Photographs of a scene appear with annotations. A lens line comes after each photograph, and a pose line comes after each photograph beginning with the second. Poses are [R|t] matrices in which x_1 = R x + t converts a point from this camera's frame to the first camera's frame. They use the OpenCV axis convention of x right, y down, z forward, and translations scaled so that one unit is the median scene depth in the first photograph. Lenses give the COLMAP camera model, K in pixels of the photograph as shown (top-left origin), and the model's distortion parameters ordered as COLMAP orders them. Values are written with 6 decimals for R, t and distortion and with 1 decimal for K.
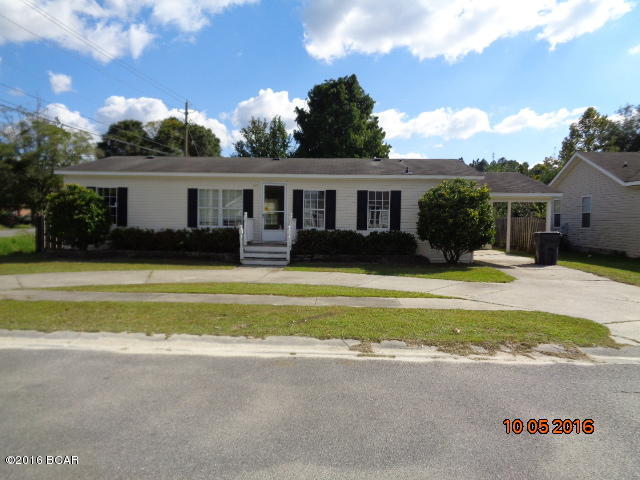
lens RADIAL K [[485.4, 0, 327.5], [0, 485.4, 241.0], [0, 0, 1]] dist [0.002967, 0.002818]
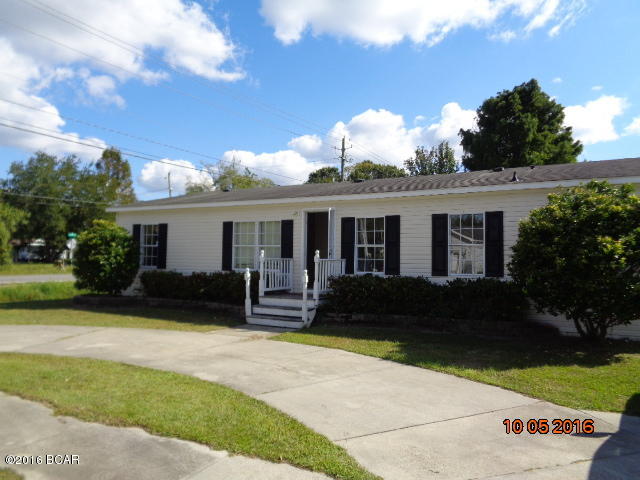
lens RADIAL K [[473.7, 0, 318.9], [0, 473.7, 248.8], [0, 0, 1]] dist [0.000462, 0.003758]
pose [[0.892979, -0.014492, -0.449865, 0.208452], [-0.015309, 0.997925, -0.062536, -0.016899], [0.449837, 0.062730, 0.890905, 0.374961]]
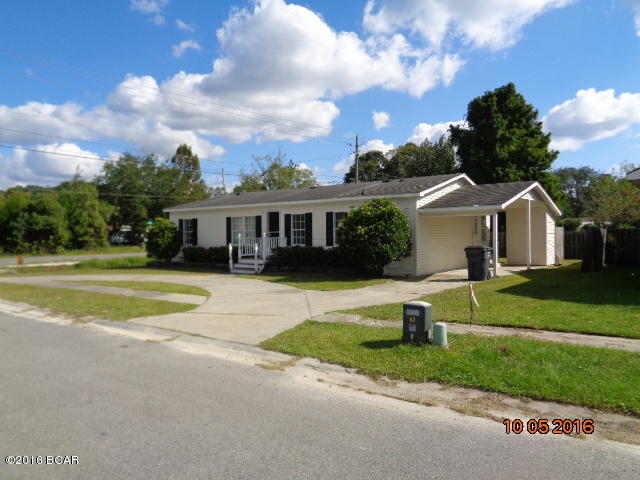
lens RADIAL K [[485.4, 0, 327.5], [0, 485.4, 241.0], [0, 0, 1]] dist [0.002967, 0.002818]
pose [[0.818921, -0.018281, -0.573615, 0.733641], [-0.001530, 0.999419, -0.034034, 0.005266], [0.573905, 0.028749, 0.818417, 0.043212]]
